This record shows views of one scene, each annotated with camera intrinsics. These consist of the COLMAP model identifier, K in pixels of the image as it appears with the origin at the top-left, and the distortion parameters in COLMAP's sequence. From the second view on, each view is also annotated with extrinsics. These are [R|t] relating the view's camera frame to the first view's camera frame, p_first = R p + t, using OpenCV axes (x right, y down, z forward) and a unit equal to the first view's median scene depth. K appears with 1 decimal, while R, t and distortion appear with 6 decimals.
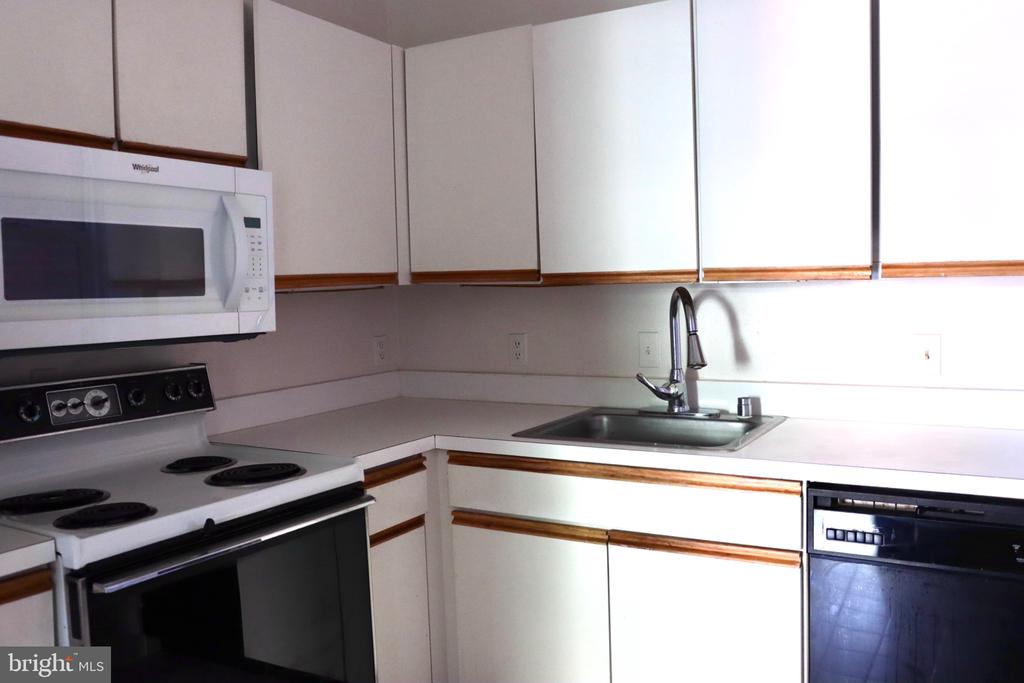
lens RADIAL K [[869.5, 0, 512.0], [0, 869.5, 341.5], [0, 0, 1]] dist [-0.005765, -0.003901]
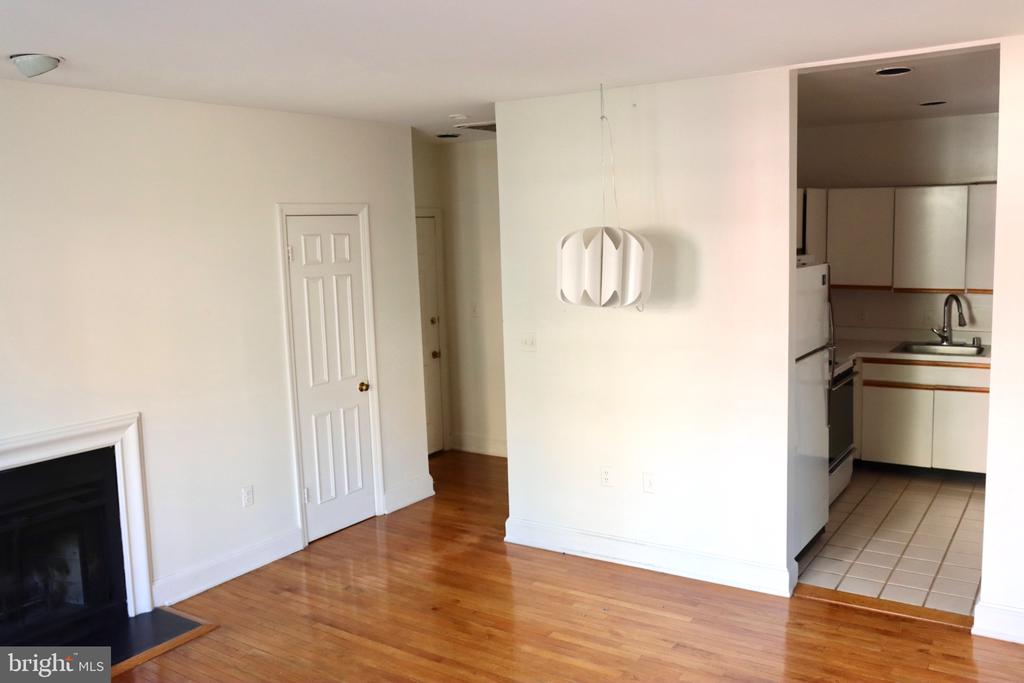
lens RADIAL K [[869.5, 0, 512.0], [0, 869.5, 341.5], [0, 0, 1]] dist [-0.005765, -0.003901]
pose [[0.998848, 0.002656, -0.047908, -0.983910], [0.000383, 0.997993, 0.063320, -0.086611], [0.047981, -0.063266, 0.996843, -1.618202]]
